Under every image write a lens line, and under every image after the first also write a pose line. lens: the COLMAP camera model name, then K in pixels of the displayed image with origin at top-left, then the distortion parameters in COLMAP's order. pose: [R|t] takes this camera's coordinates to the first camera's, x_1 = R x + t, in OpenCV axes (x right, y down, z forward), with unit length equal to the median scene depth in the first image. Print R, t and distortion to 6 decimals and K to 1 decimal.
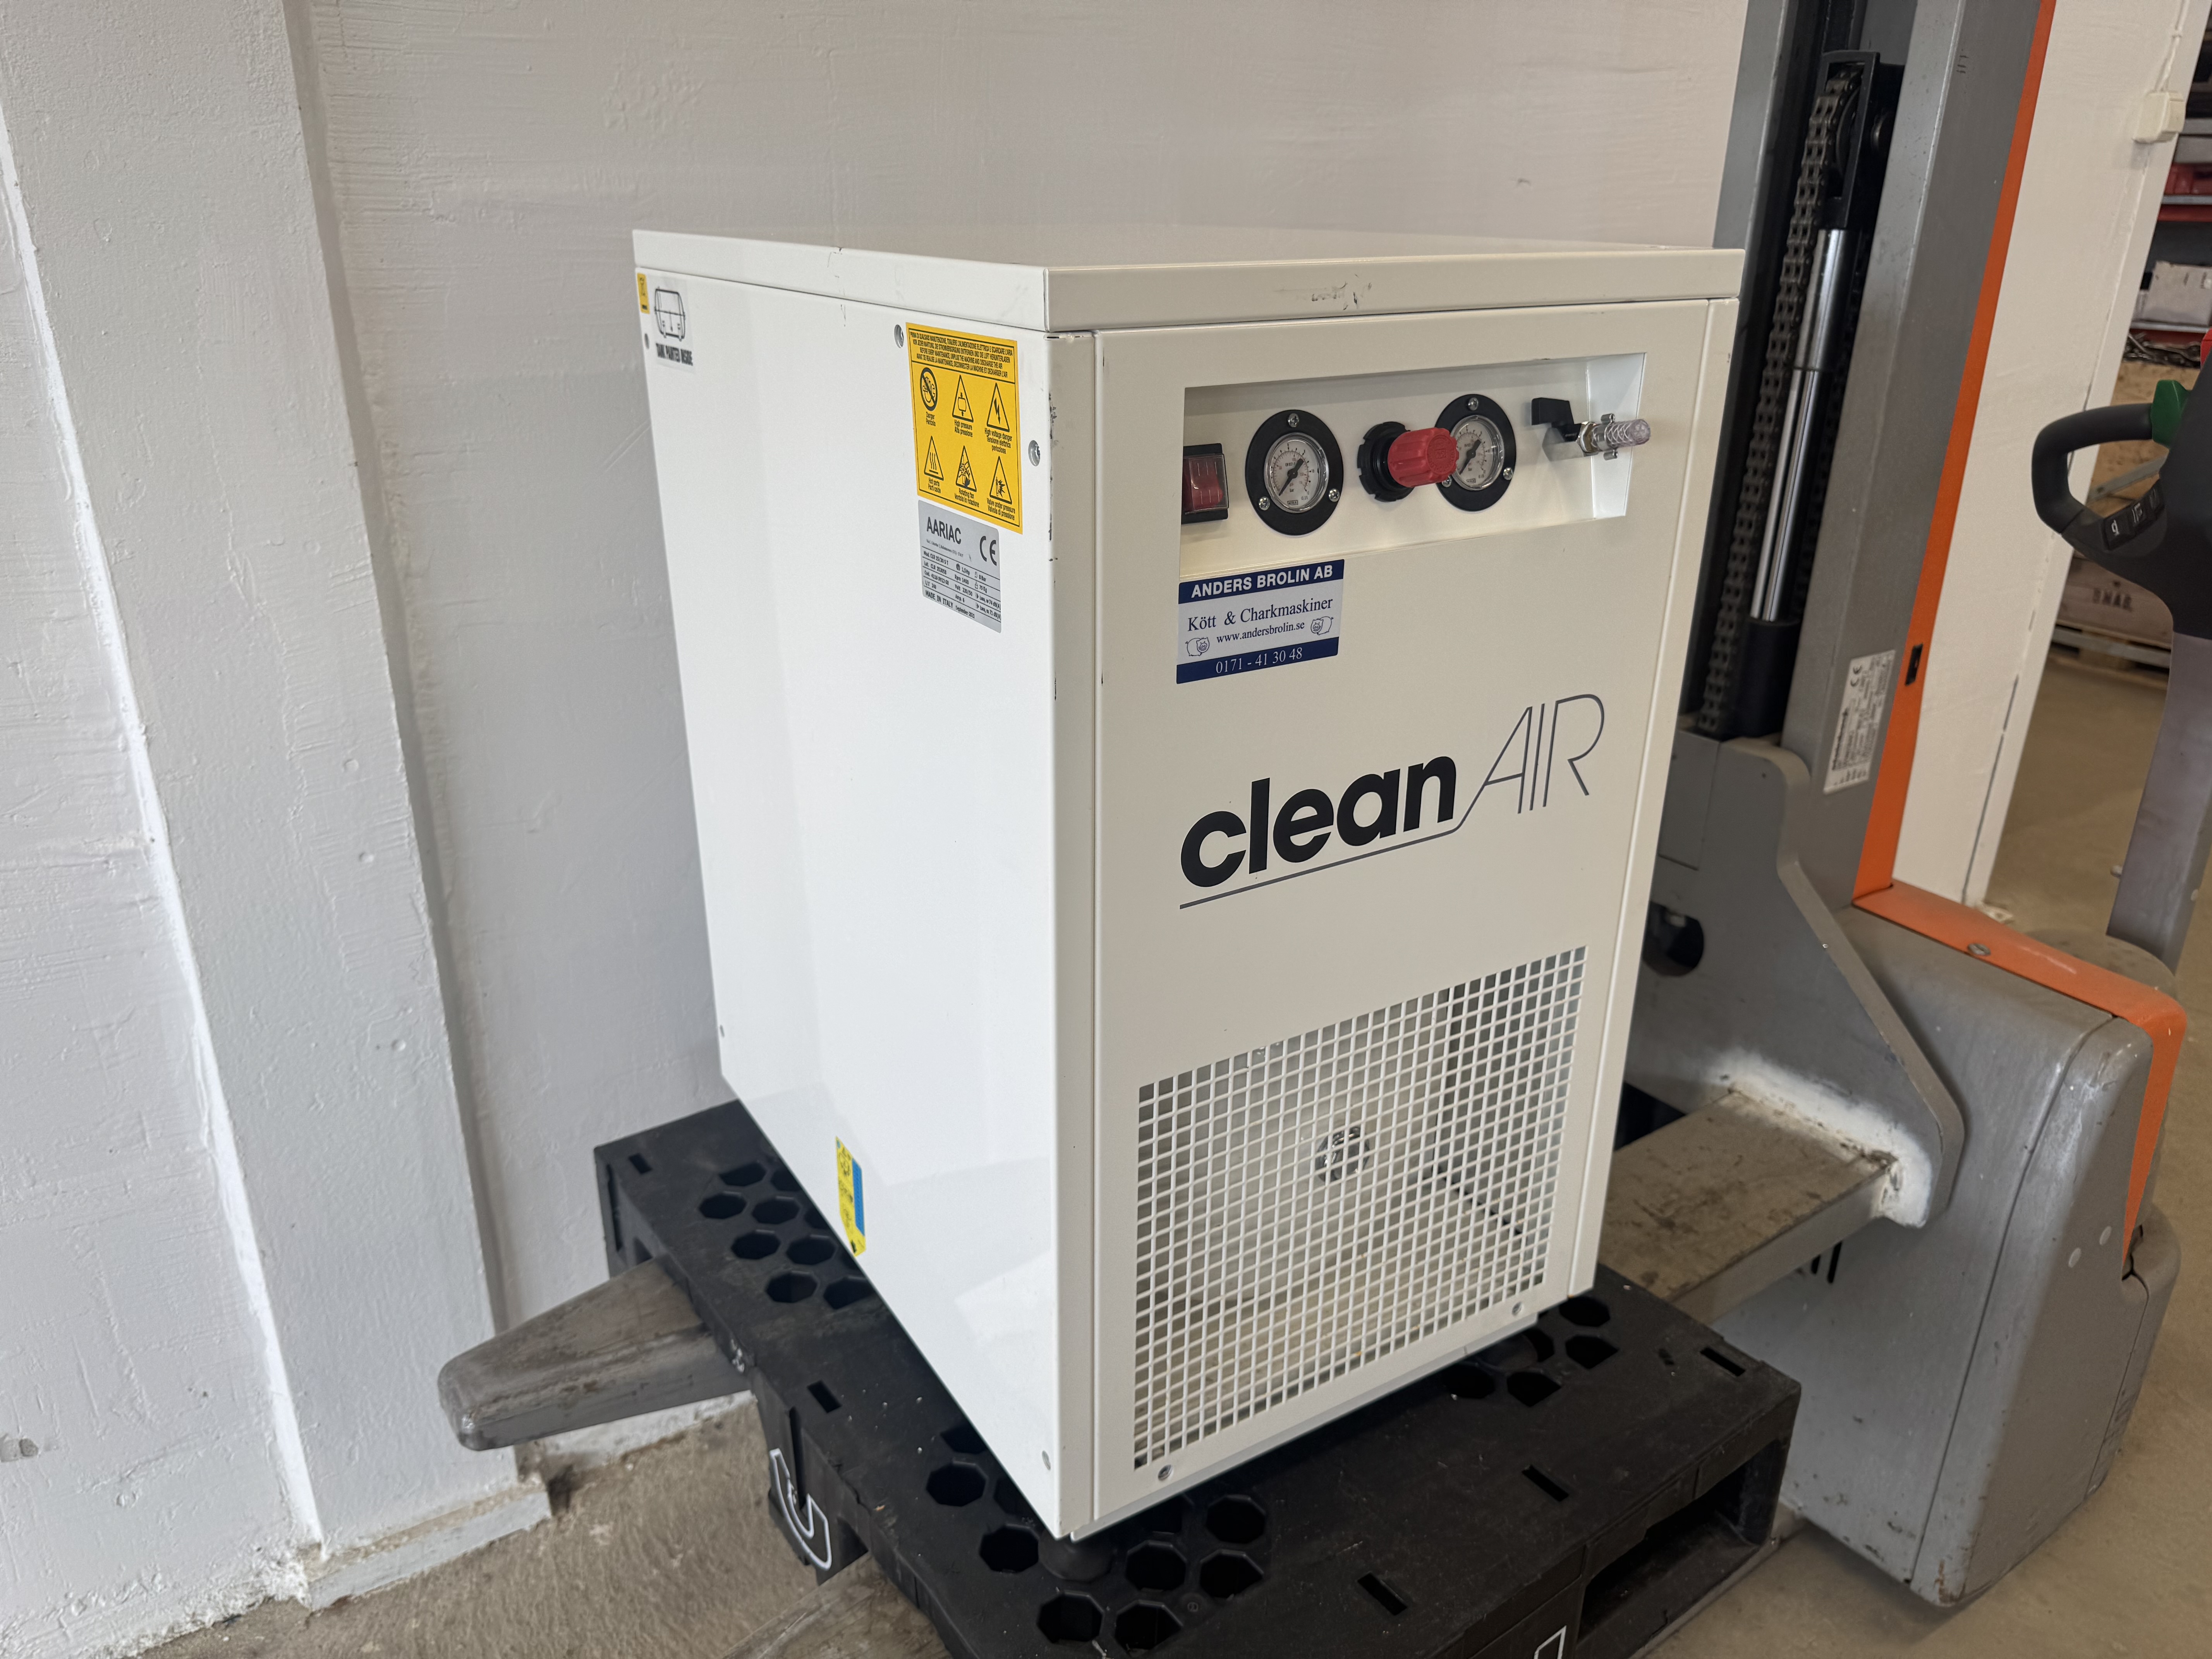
lens RADIAL K [[1542.7, 0, 1106.0], [0, 1542.7, 829.5], [0, 0, 1]] dist [0.007055, -0.007027]
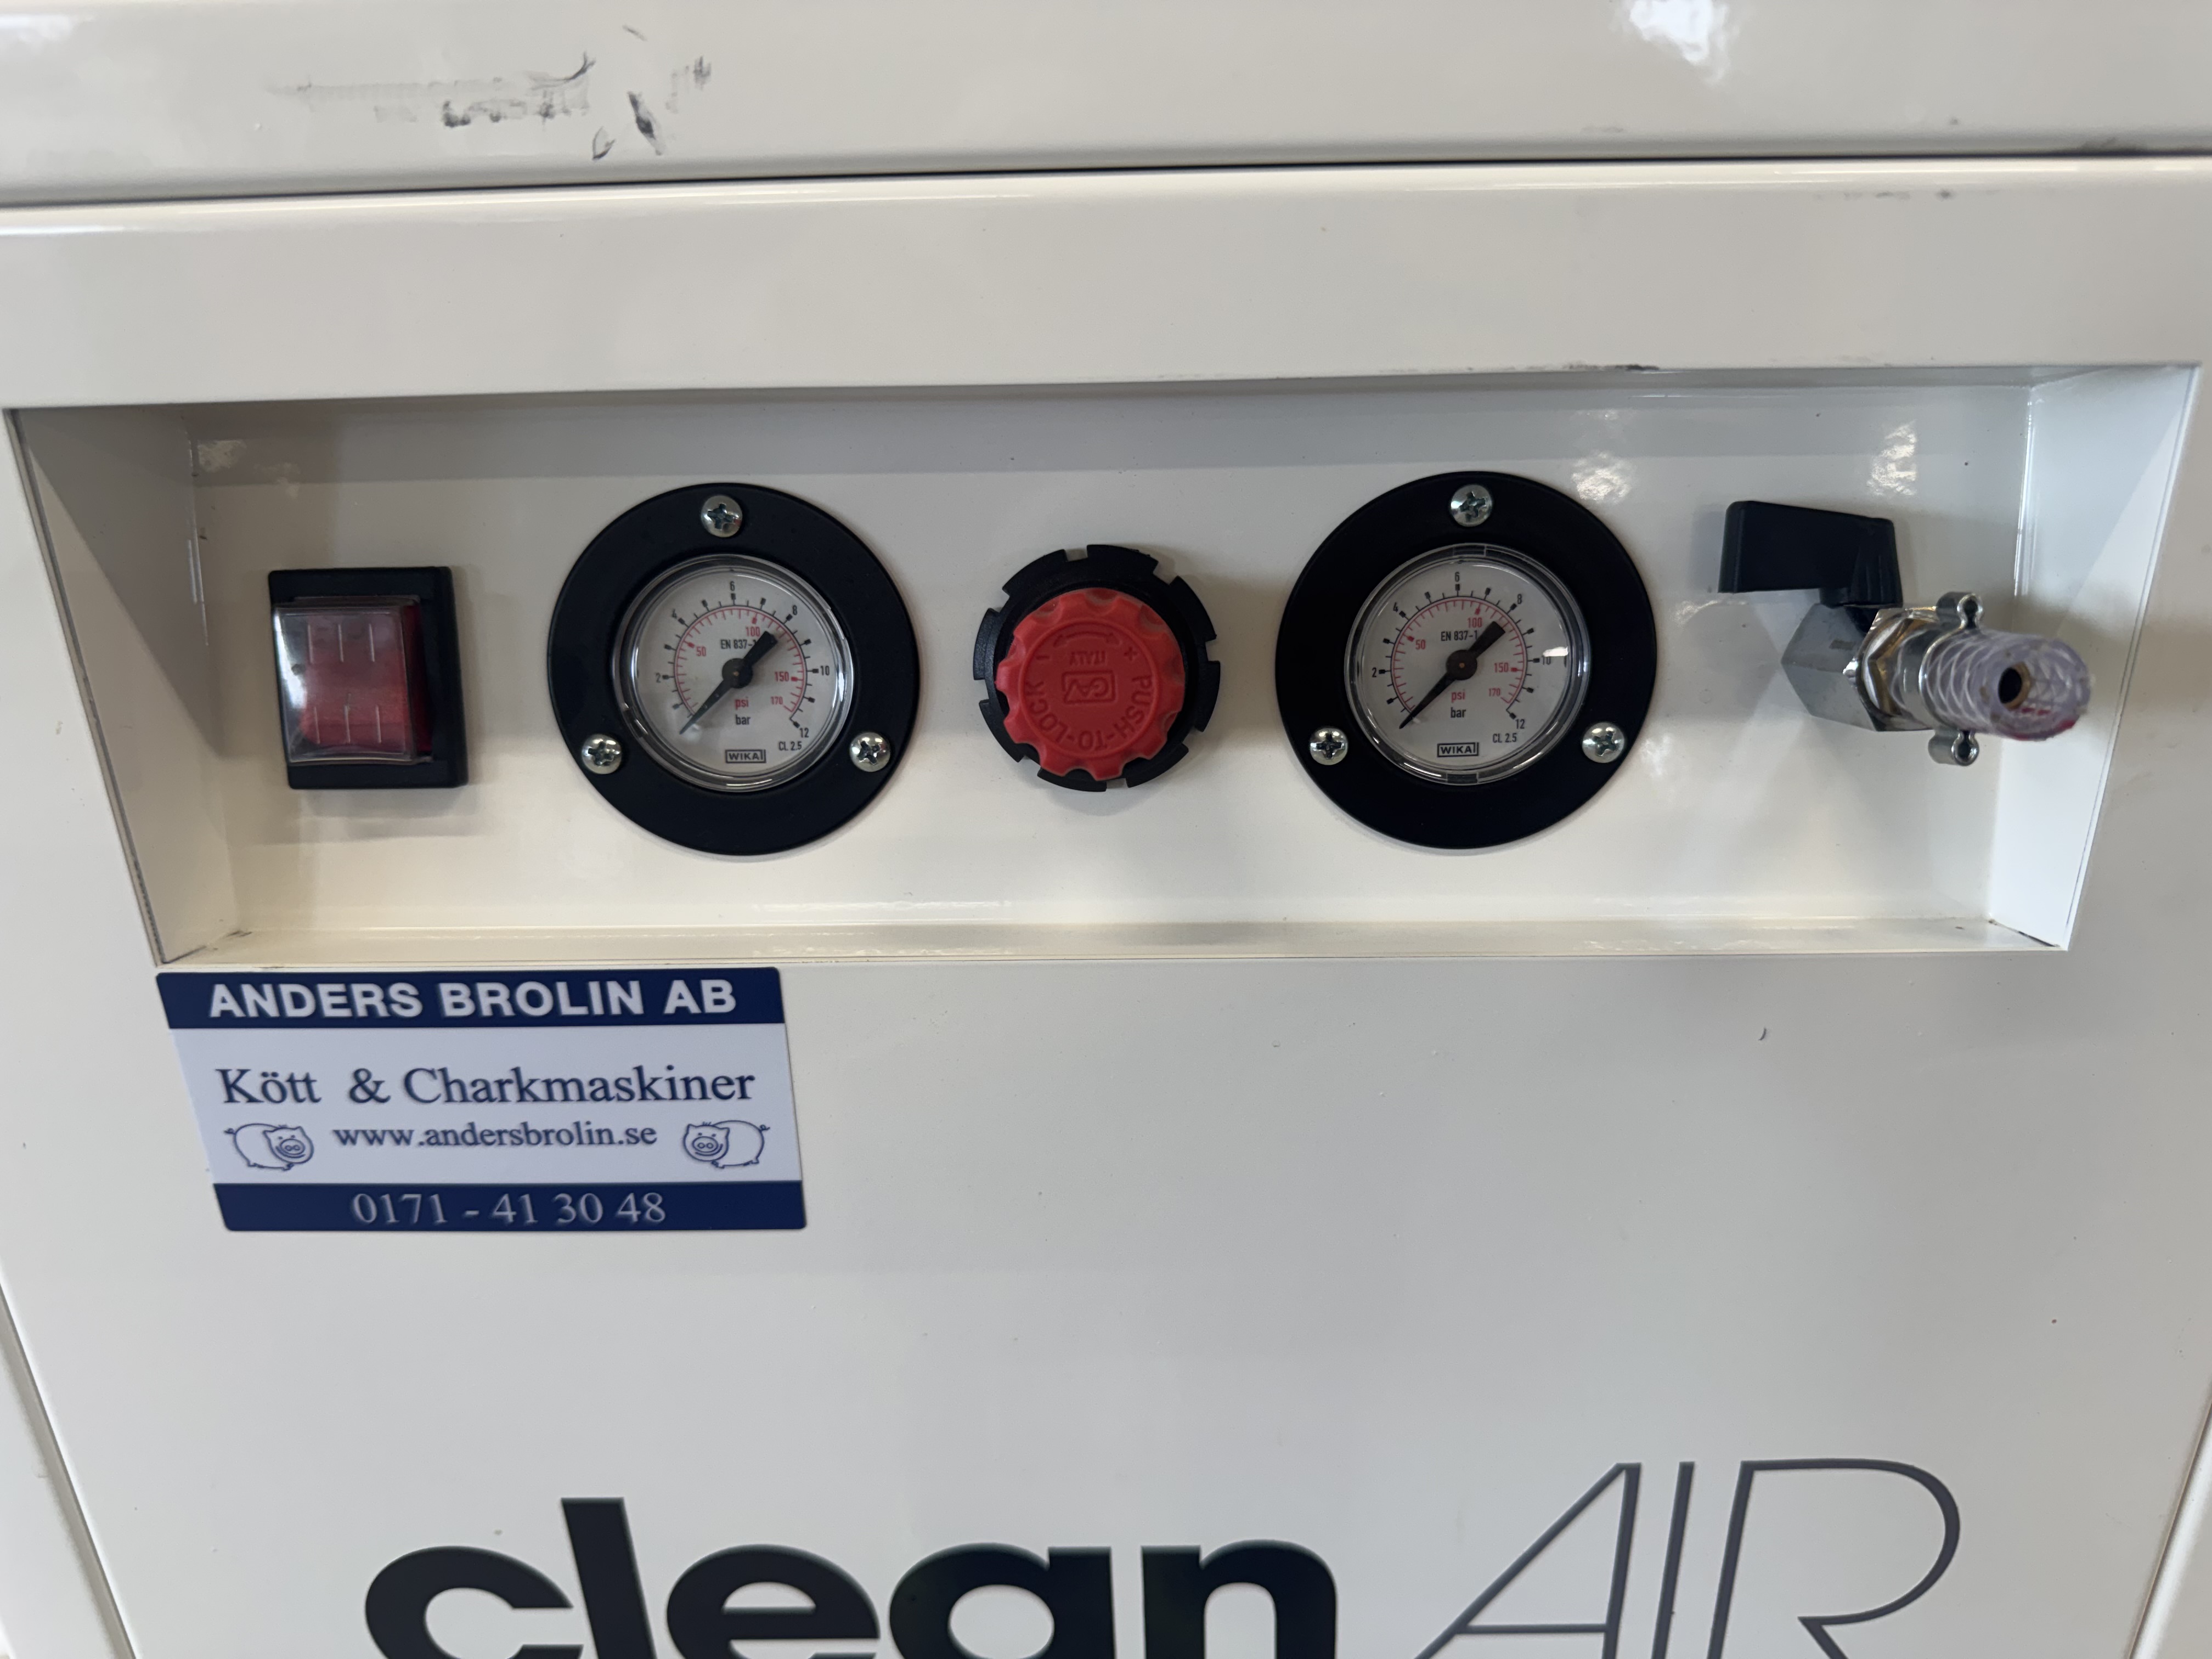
lens RADIAL K [[1668.5, 0, 1106.0], [0, 1668.5, 829.5], [0, 0, 1]] dist [-0.033827, -0.003867]
pose [[0.845961, 0.185078, -0.500096, 0.373978], [-0.185190, 0.981433, 0.049945, -0.231373], [0.500054, 0.050361, 0.864528, 0.736184]]
